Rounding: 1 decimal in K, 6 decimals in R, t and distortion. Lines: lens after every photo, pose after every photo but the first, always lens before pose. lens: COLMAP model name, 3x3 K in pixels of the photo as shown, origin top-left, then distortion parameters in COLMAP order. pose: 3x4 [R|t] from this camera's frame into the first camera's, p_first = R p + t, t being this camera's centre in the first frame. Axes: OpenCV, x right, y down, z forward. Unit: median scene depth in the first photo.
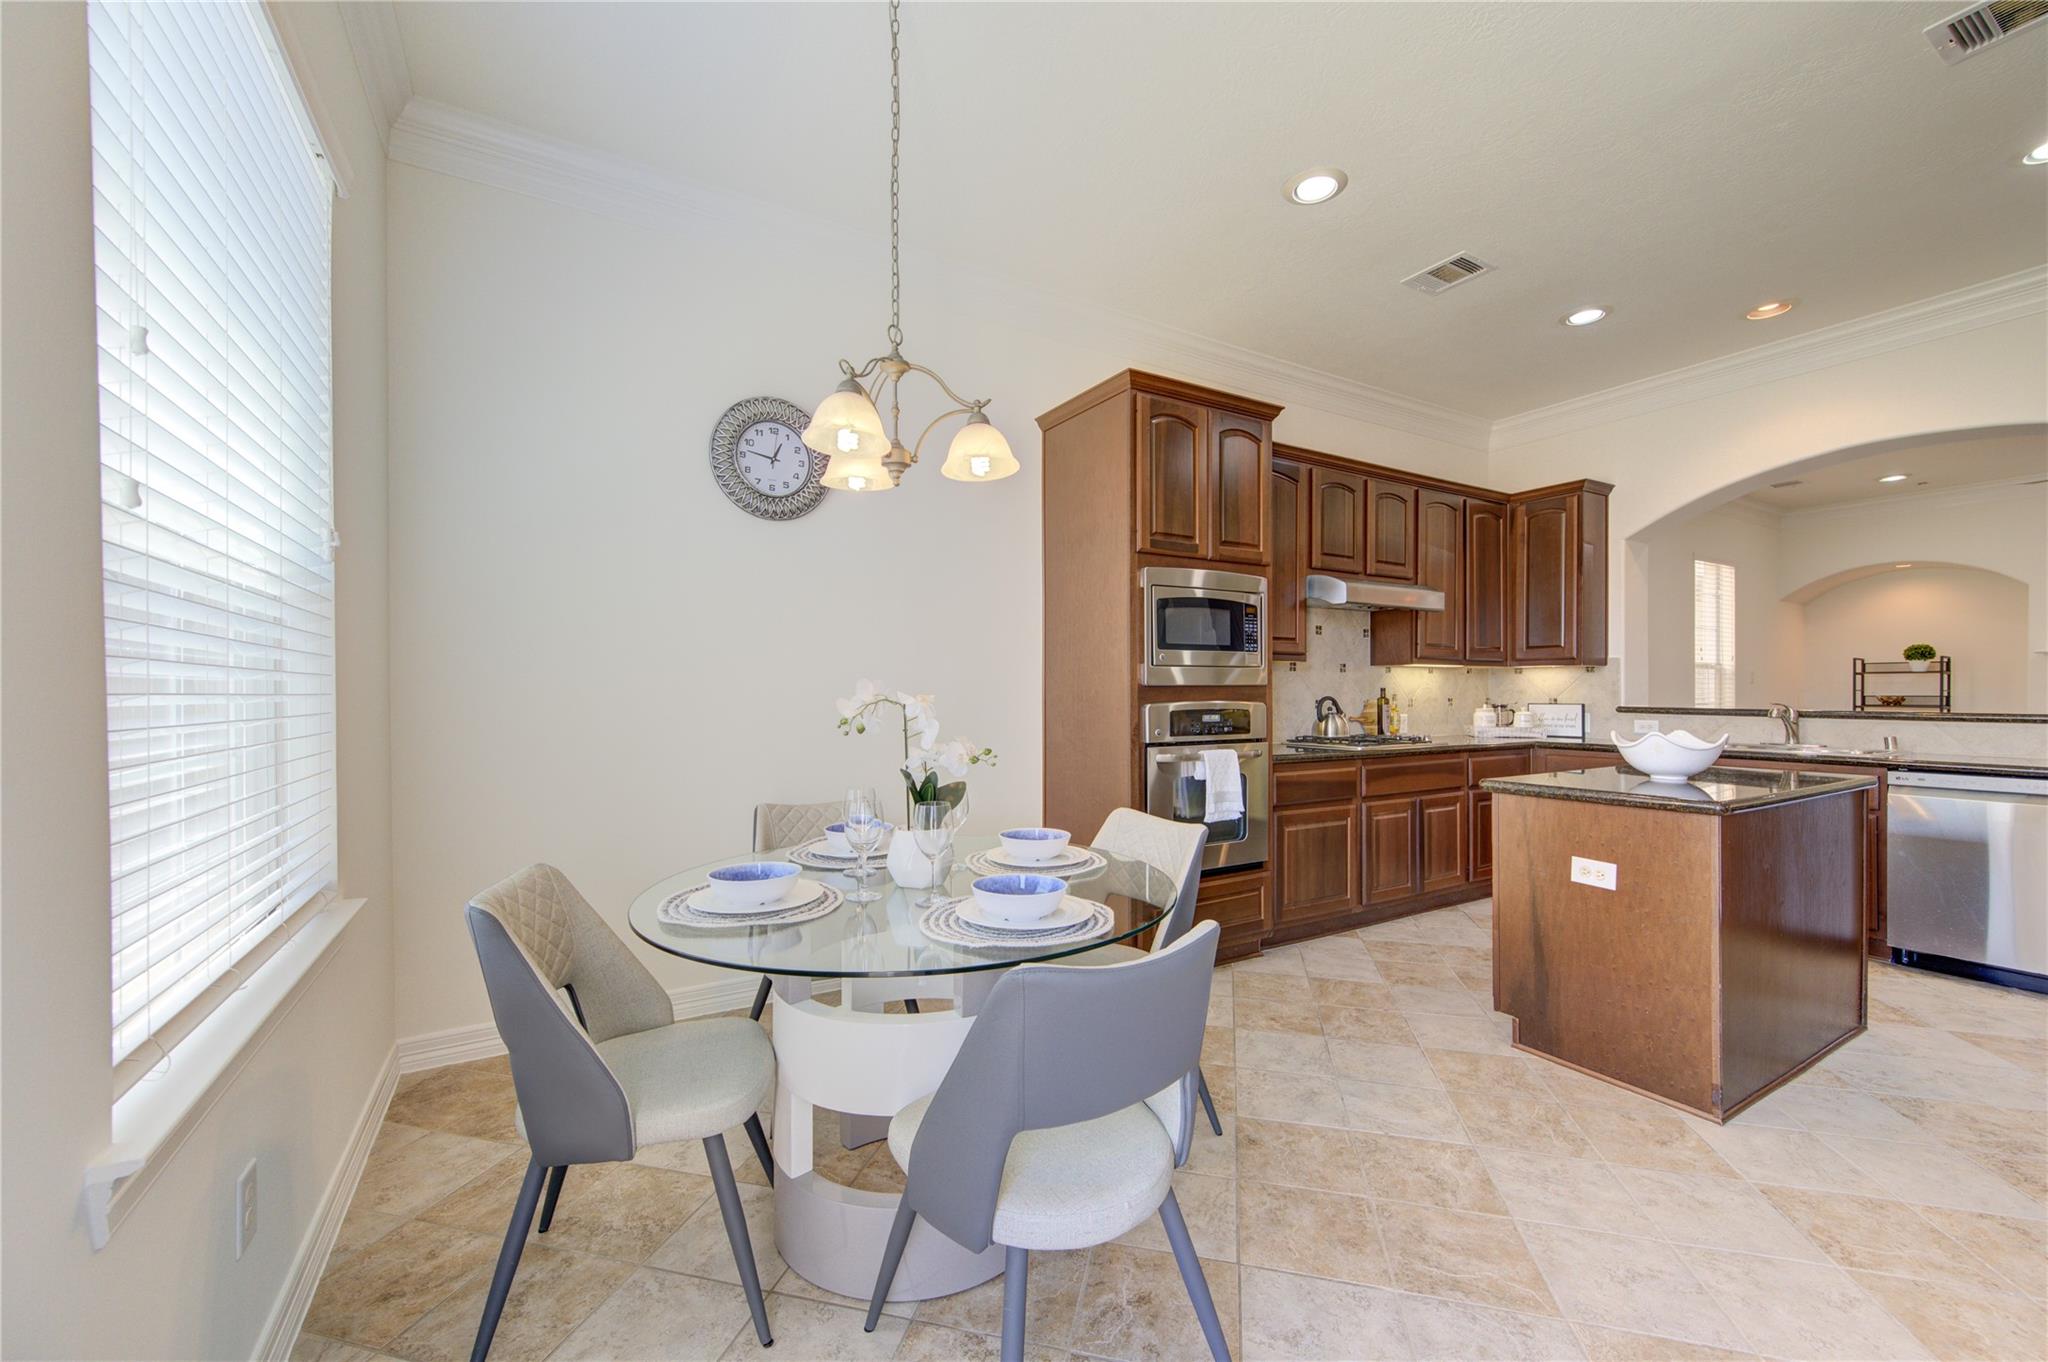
lens RADIAL K [[817.7, 0, 1033.5], [0, 817.7, 688.5], [0, 0, 1]] dist [0.002052, 0.000604]
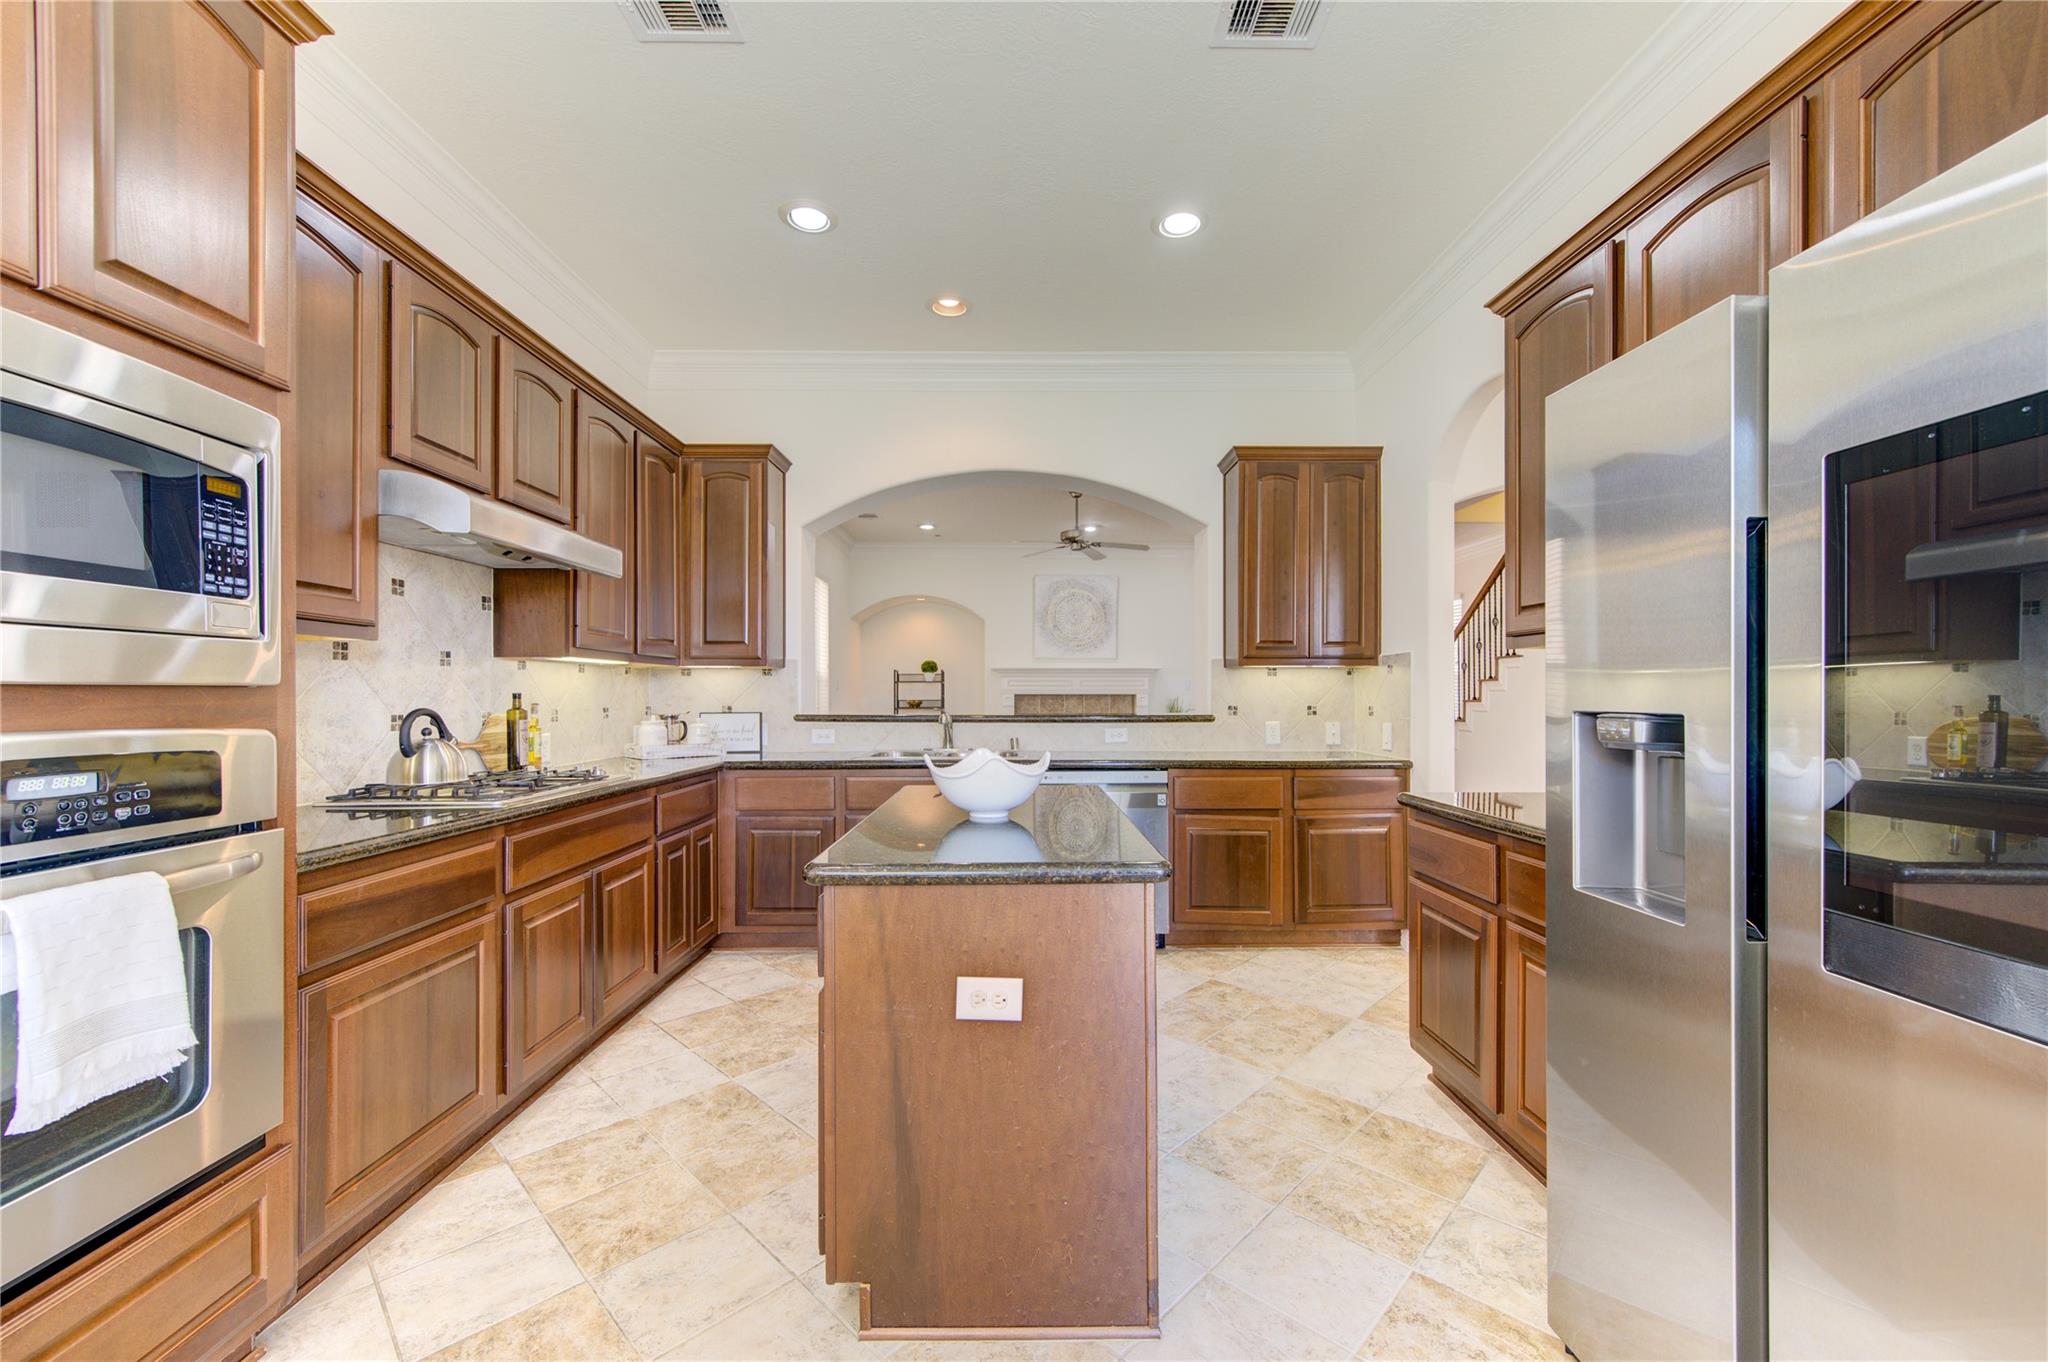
lens RADIAL K [[817.7, 0, 1025.5], [0, 817.7, 694.6], [0, 0, 1]] dist [0.002052, 0.000604]
pose [[0.516100, -0.000079, 0.856528, 0.123674], [0.000135, 1.000000, 0.000011, 0.000412], [-0.856528, 0.000110, 0.516100, 0.456930]]
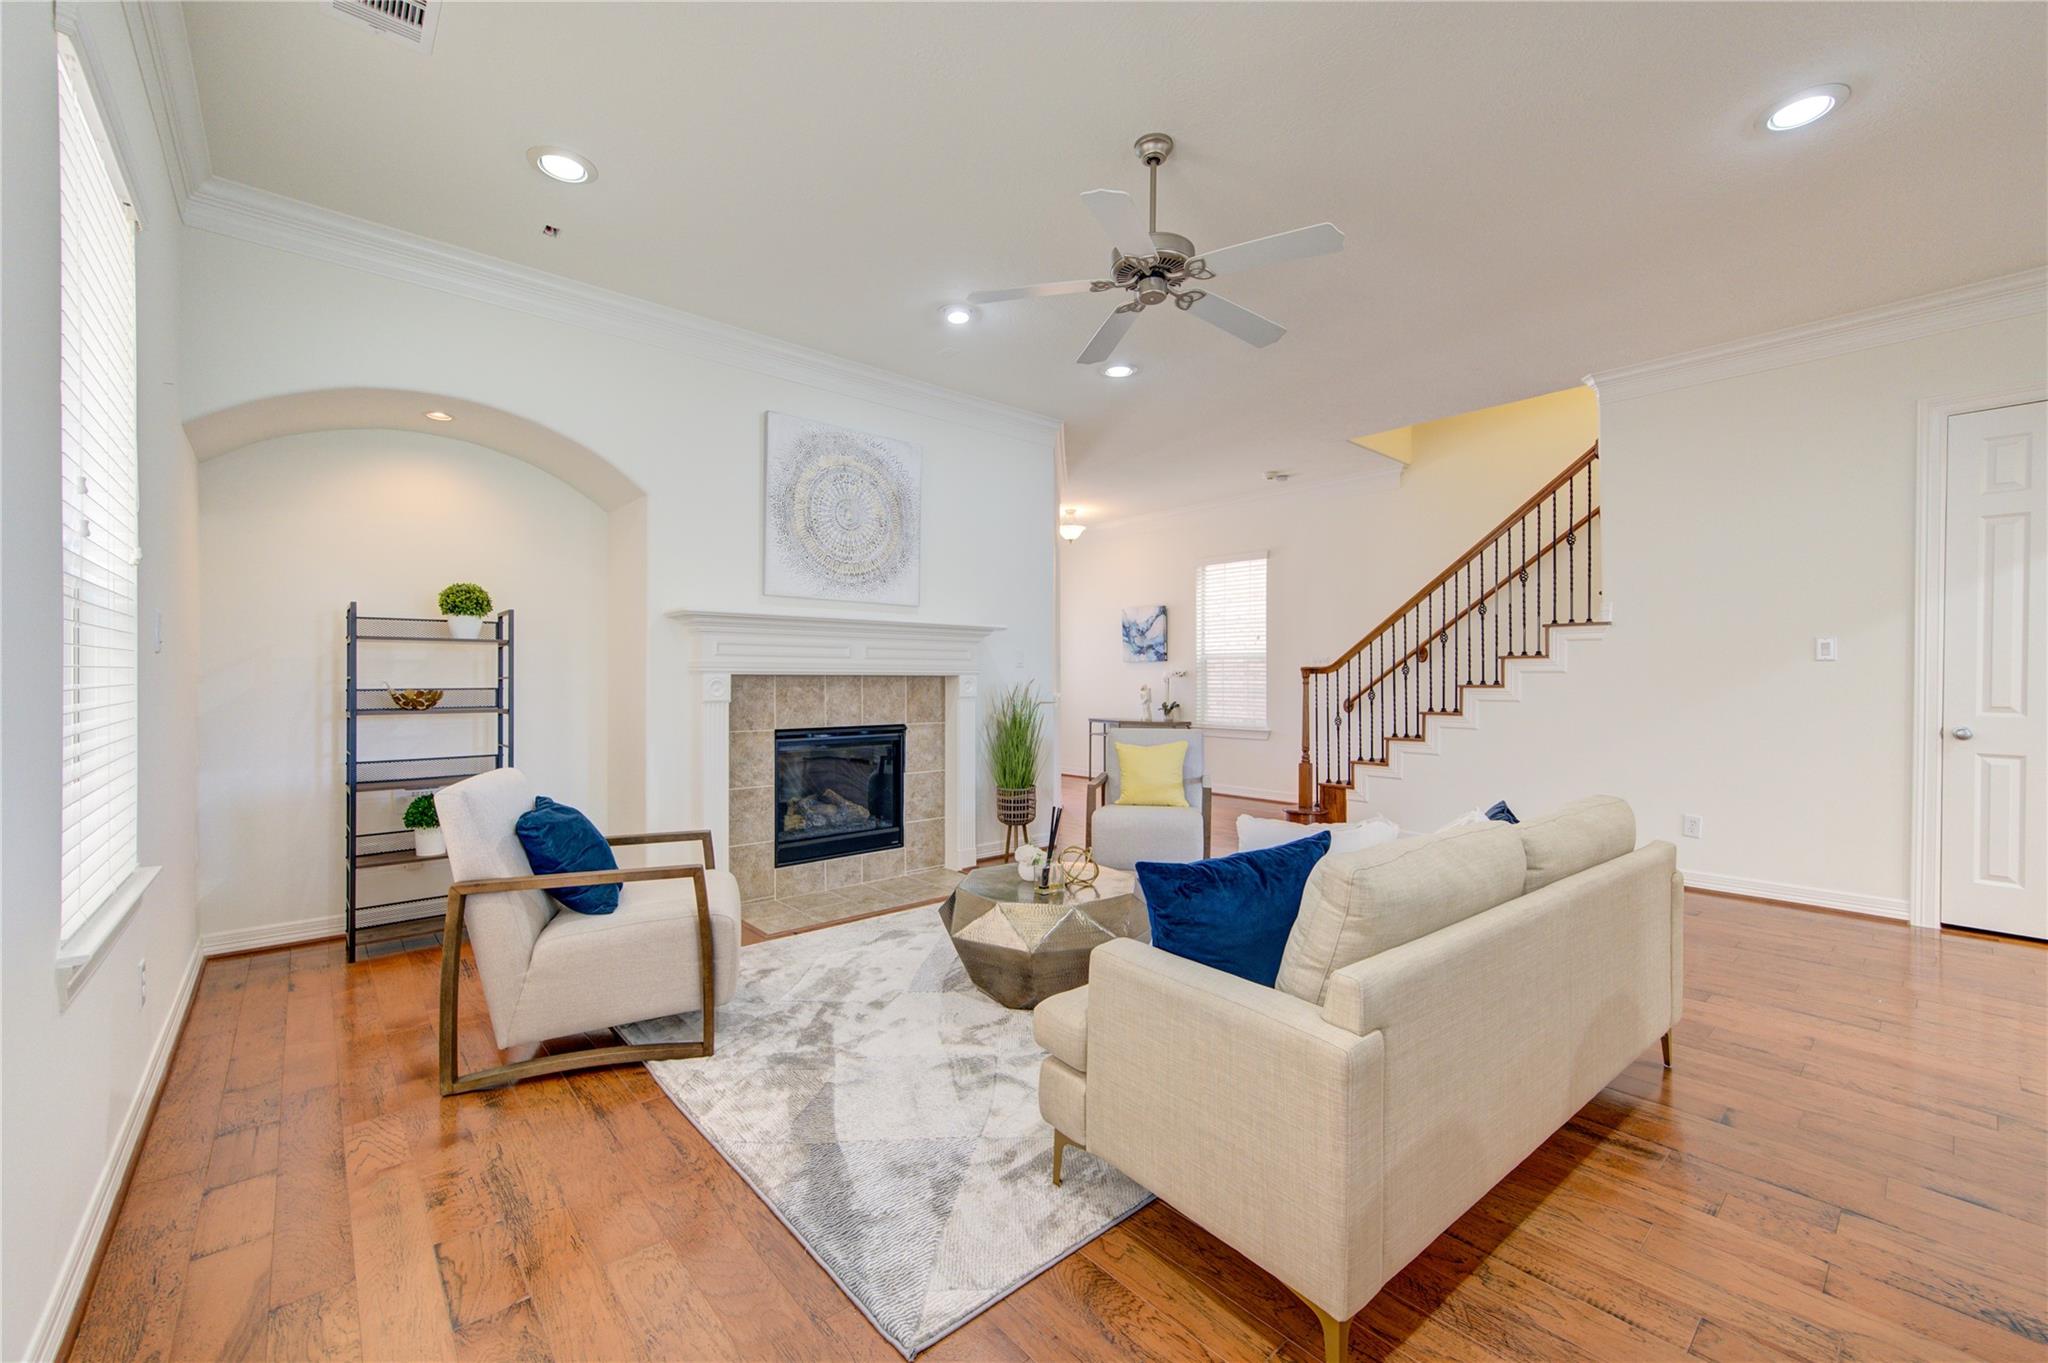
lens RADIAL K [[817.7, 0, 1030.9], [0, 817.7, 671.8], [0, 0, 1]] dist [0.002052, 0.000604]
pose [[-0.158743, 0.008269, 0.987285, 1.198602], [-0.002668, 0.999958, -0.008804, 0.004944], [-0.987316, -0.004032, -0.158714, 1.645387]]
